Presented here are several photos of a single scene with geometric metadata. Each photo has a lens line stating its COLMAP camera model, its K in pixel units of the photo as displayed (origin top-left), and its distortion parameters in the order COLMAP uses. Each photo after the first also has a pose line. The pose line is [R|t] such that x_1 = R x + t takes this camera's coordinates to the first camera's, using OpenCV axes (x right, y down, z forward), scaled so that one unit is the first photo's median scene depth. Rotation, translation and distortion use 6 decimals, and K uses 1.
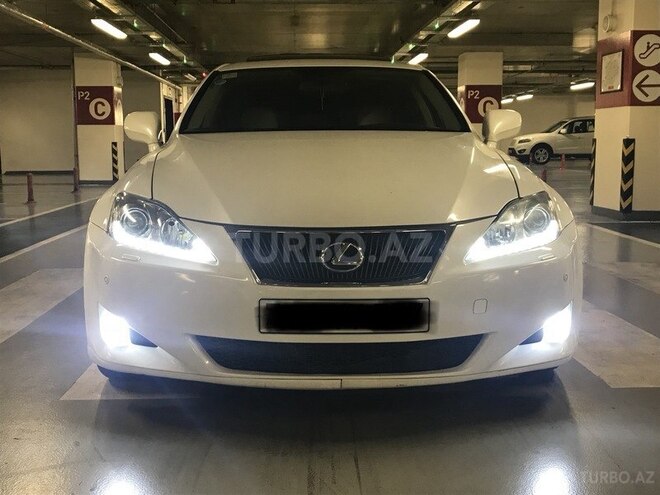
lens RADIAL K [[788.9, 0, 330.0], [0, 788.9, 247.5], [0, 0, 1]] dist [0.038072, -0.006202]
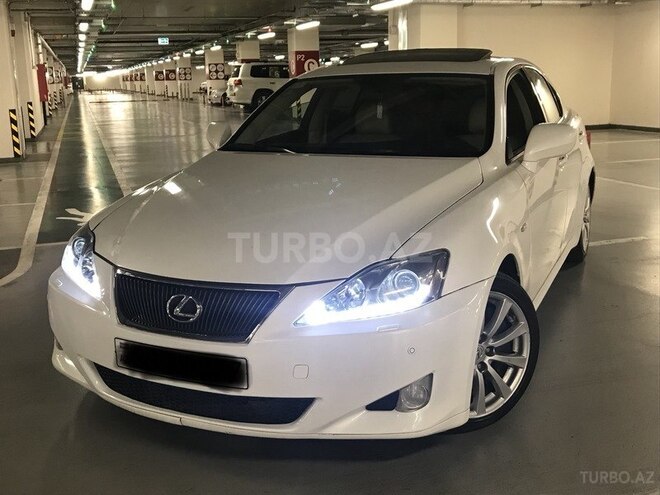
lens RADIAL K [[758.0, 0, 330.0], [0, 758.0, 247.5], [0, 0, 1]] dist [0.005252, 0.006705]
pose [[0.893355, 0.088384, -0.440573, 0.405935], [-0.045420, 0.993205, 0.107149, -0.119951], [0.447050, -0.075712, 0.891299, 0.105044]]
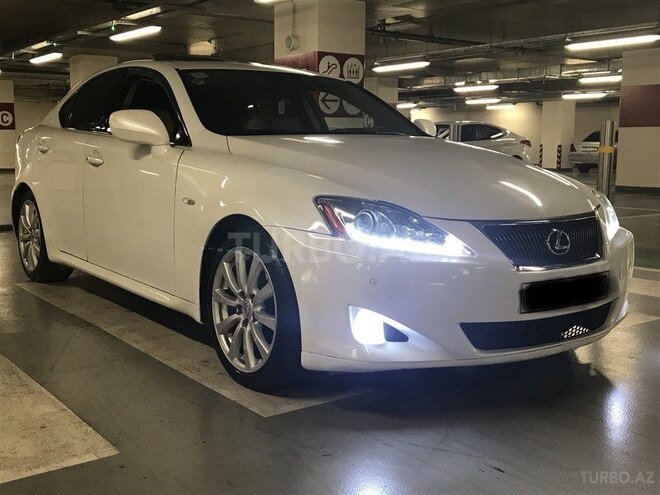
lens RADIAL K [[788.5, 0, 330.0], [0, 788.5, 247.5], [0, 0, 1]] dist [0.005037, 0.011051]
pose [[0.827823, -0.060988, 0.557665, -0.582569], [0.064997, 0.997805, 0.012639, -0.011131], [-0.557212, 0.025783, 0.829970, 0.128827]]
